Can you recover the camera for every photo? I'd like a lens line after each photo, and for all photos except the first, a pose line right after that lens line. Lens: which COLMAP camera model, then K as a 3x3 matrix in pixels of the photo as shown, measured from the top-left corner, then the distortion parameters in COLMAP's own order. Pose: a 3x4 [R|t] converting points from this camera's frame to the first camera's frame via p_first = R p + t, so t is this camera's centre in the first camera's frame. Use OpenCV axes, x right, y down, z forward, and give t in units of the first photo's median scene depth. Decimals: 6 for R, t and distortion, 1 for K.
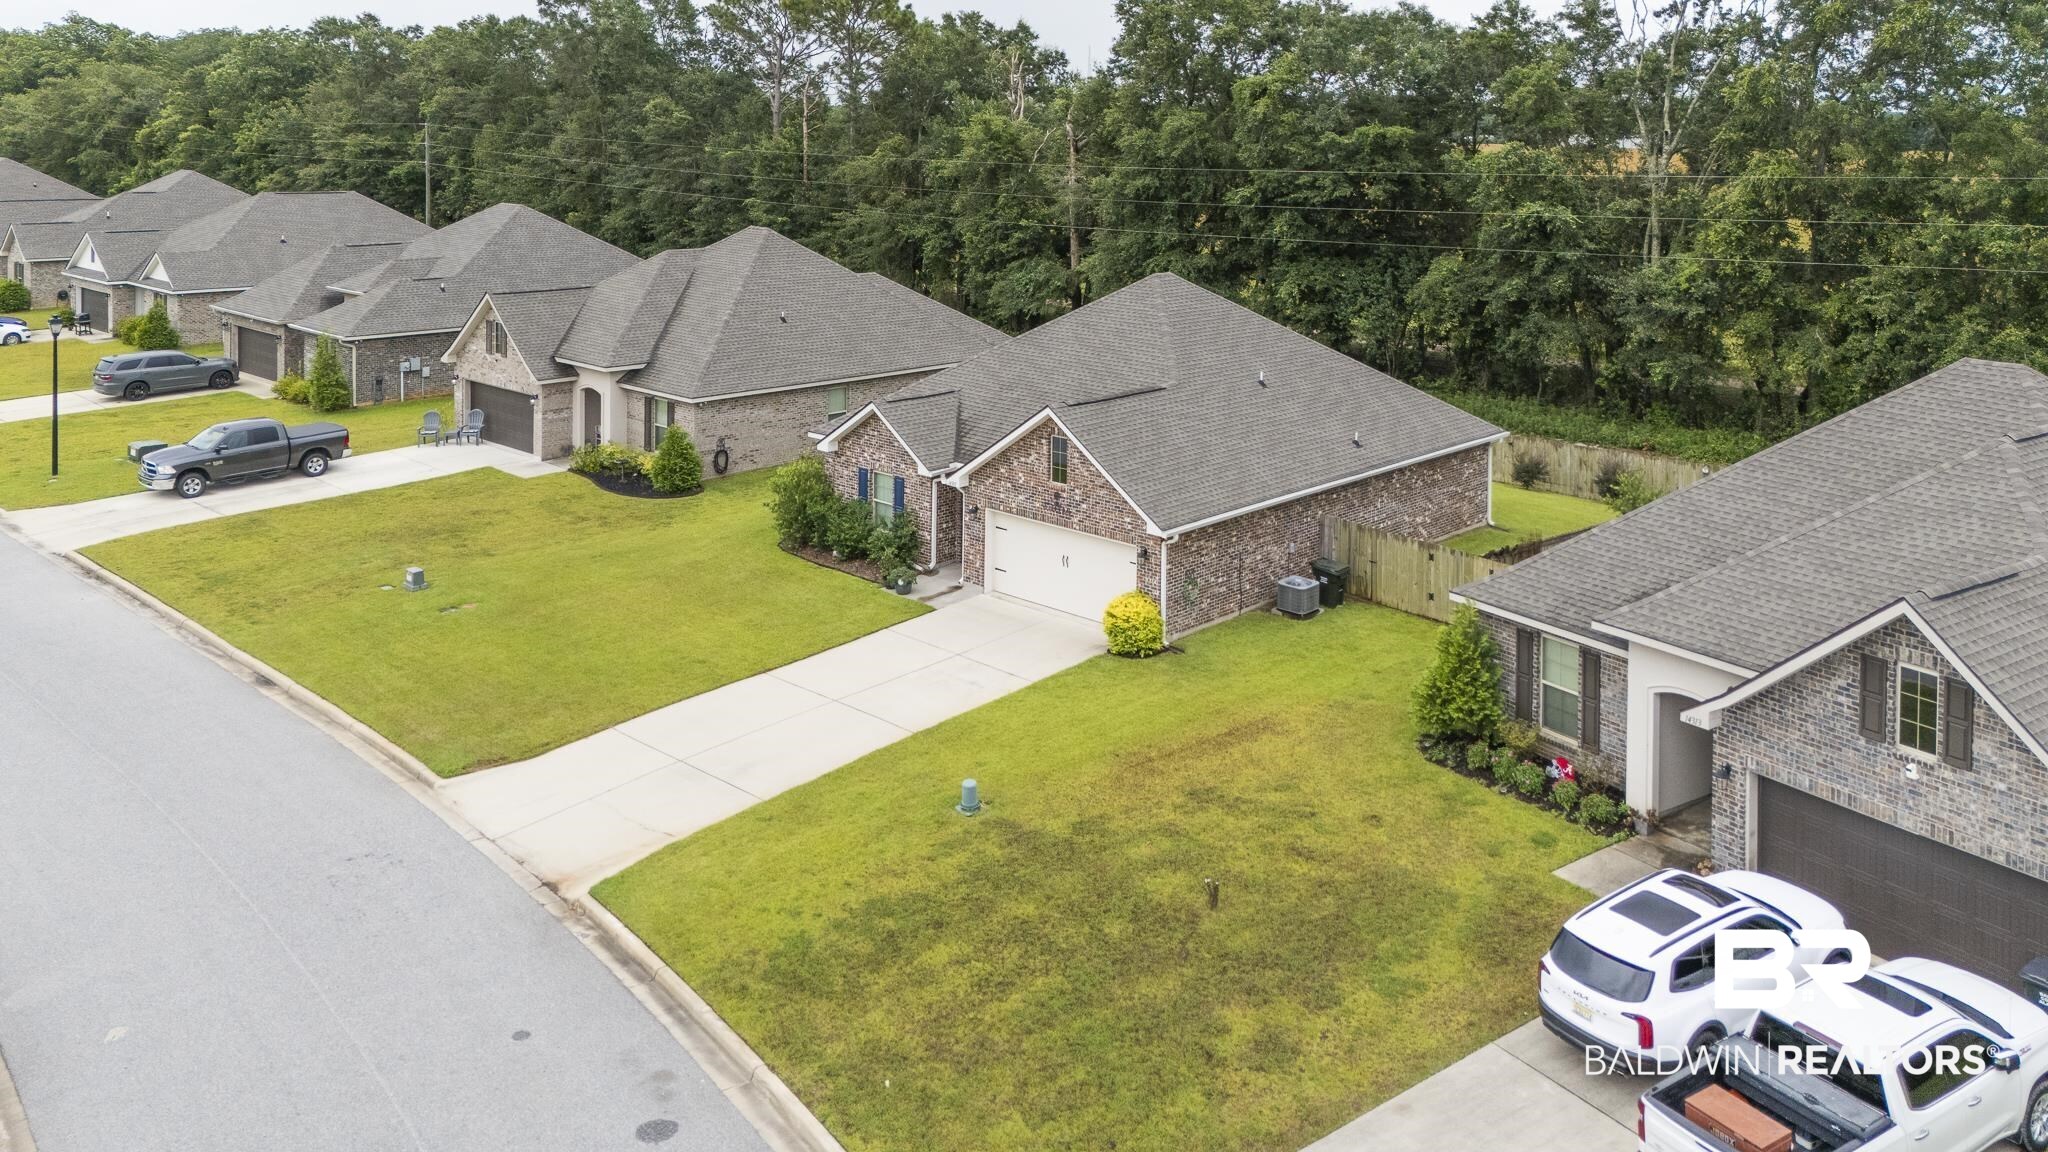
lens RADIAL K [[1432.2, 0, 1054.7], [0, 1432.2, 571.0], [0, 0, 1]] dist [0.075013, -0.003251]
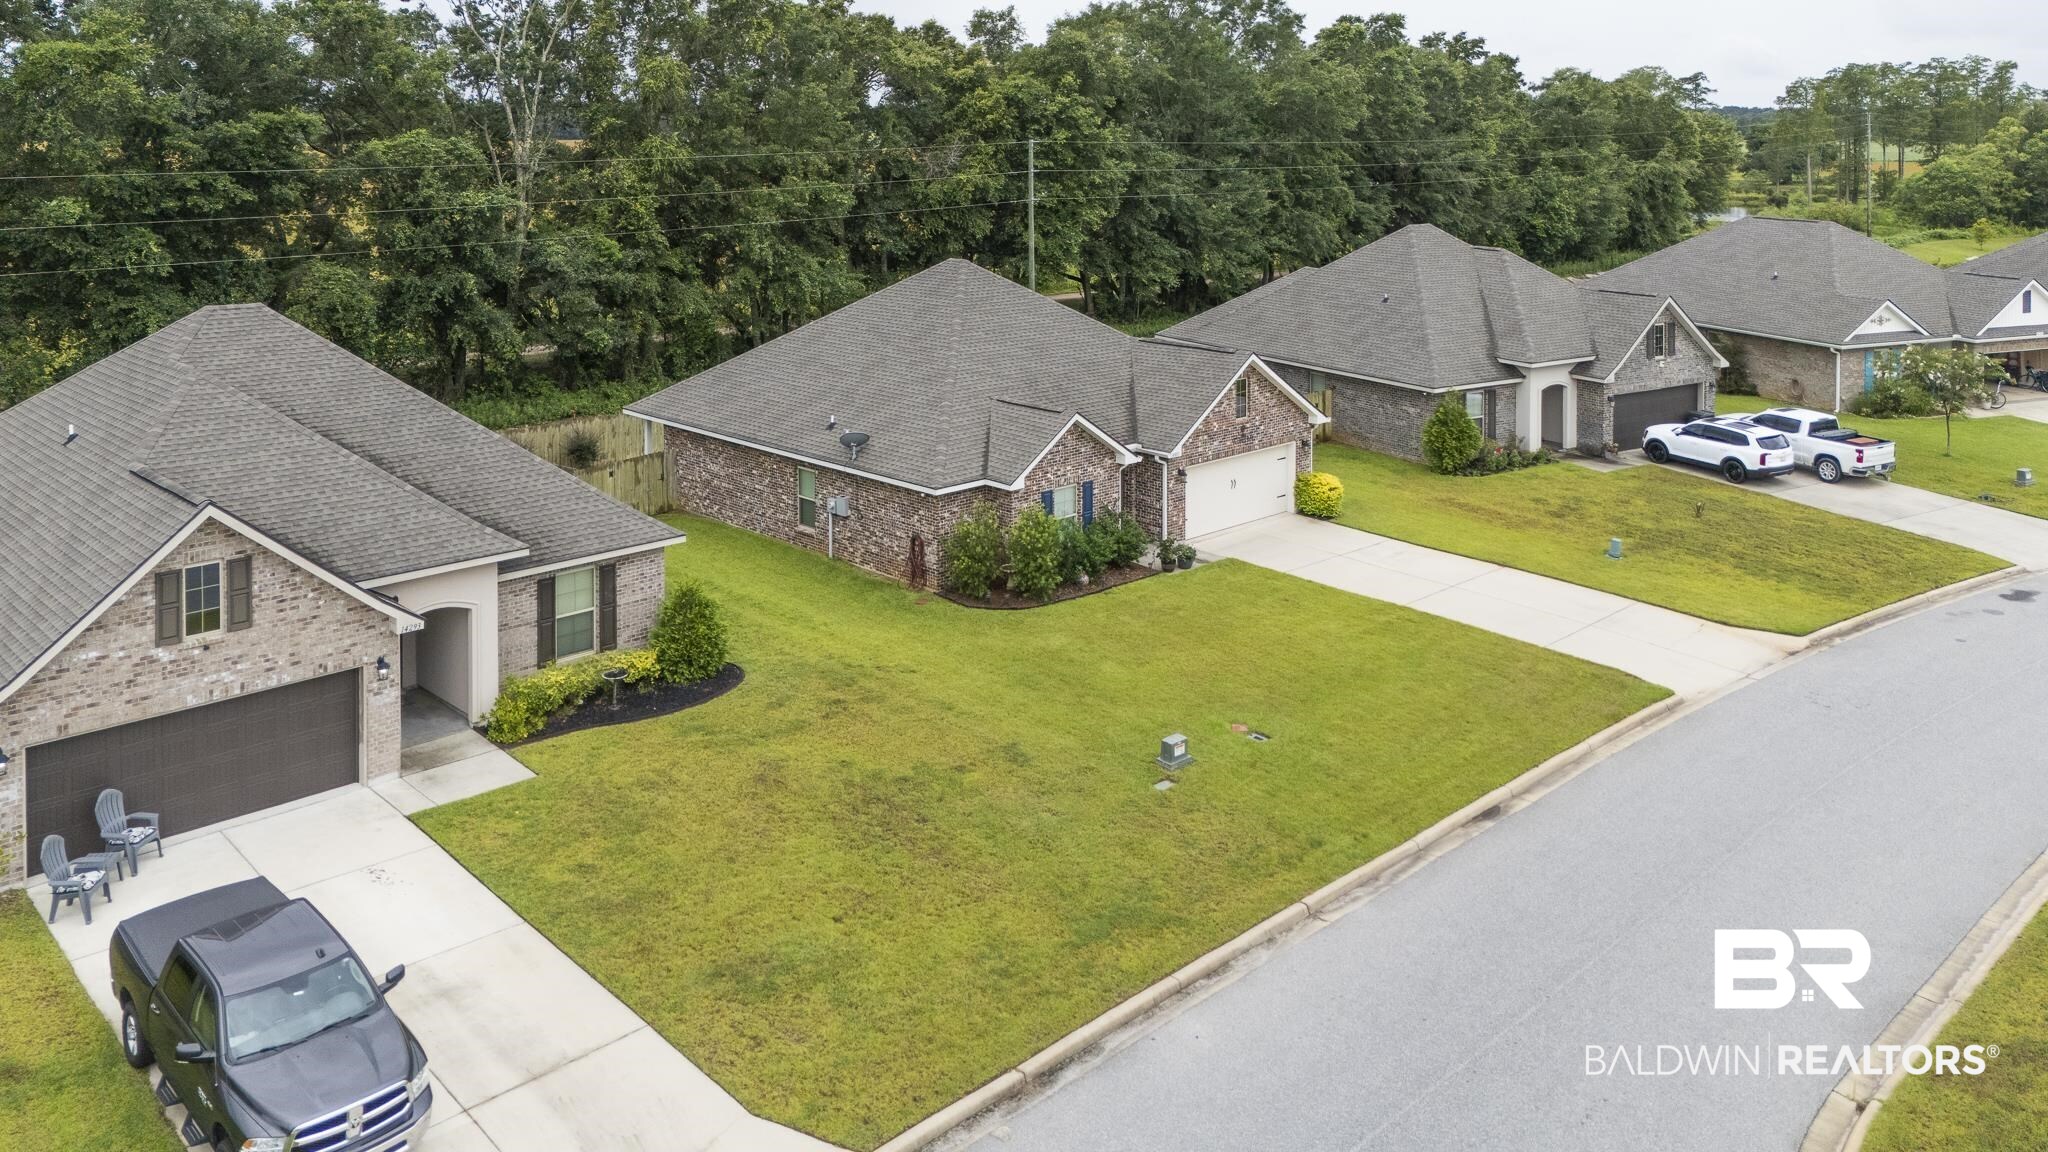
lens RADIAL K [[1432.2, 0, 1054.7], [0, 1432.2, 571.0], [0, 0, 1]] dist [0.075013, -0.003251]
pose [[0.083546, -0.308981, 0.947392, -0.844833], [0.299639, 0.914508, 0.271832, -0.225845], [-0.950388, 0.261165, 0.168986, 0.695160]]
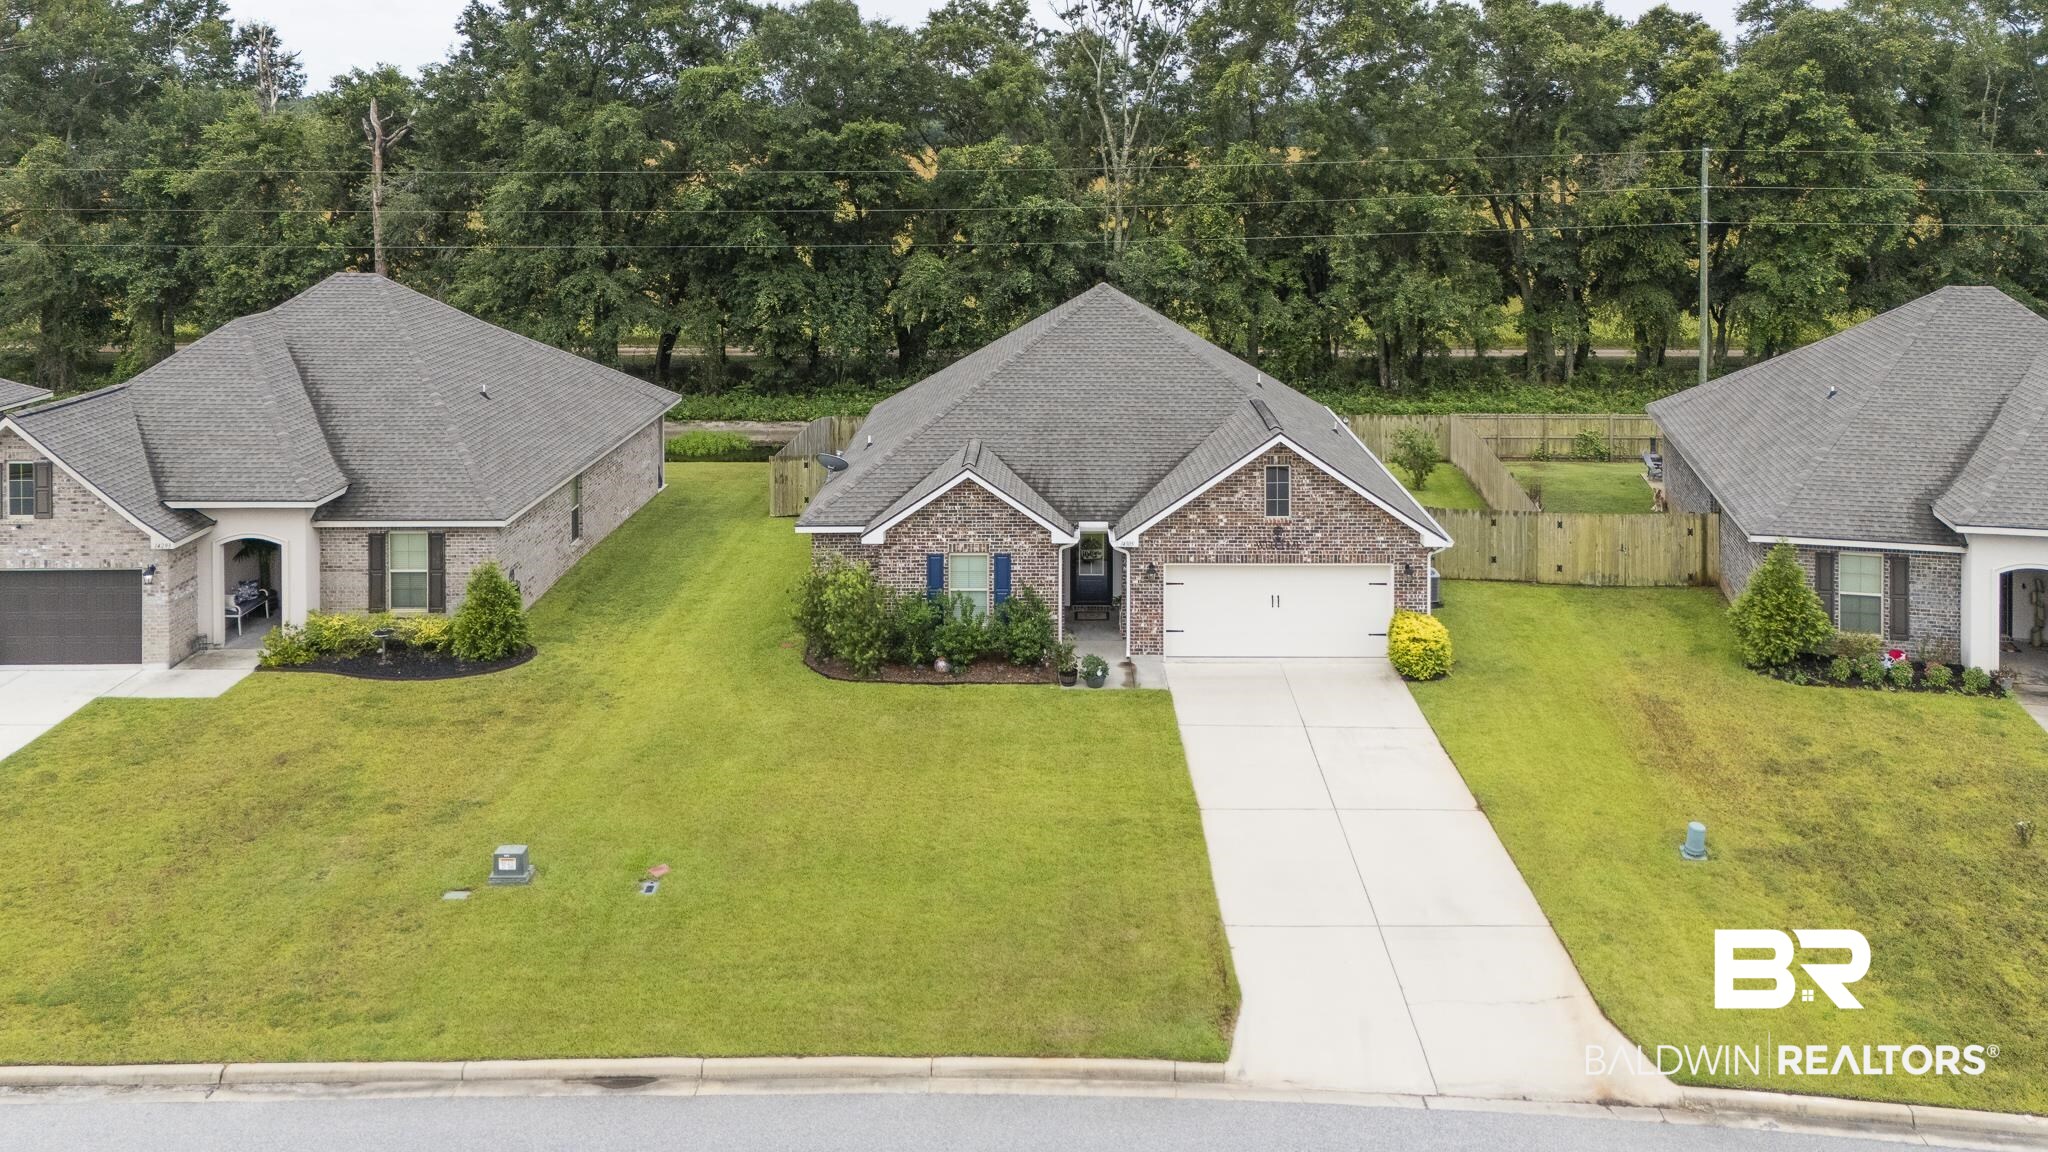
lens RADIAL K [[1499.6, 0, 1081.4], [0, 1499.6, 519.7], [0, 0, 1]] dist [0.028989, -0.003637]
pose [[0.735324, -0.183235, 0.652475, -0.498432], [0.207830, 0.977337, 0.040246, -0.087189], [-0.645062, 0.106010, 0.756741, 0.261128]]
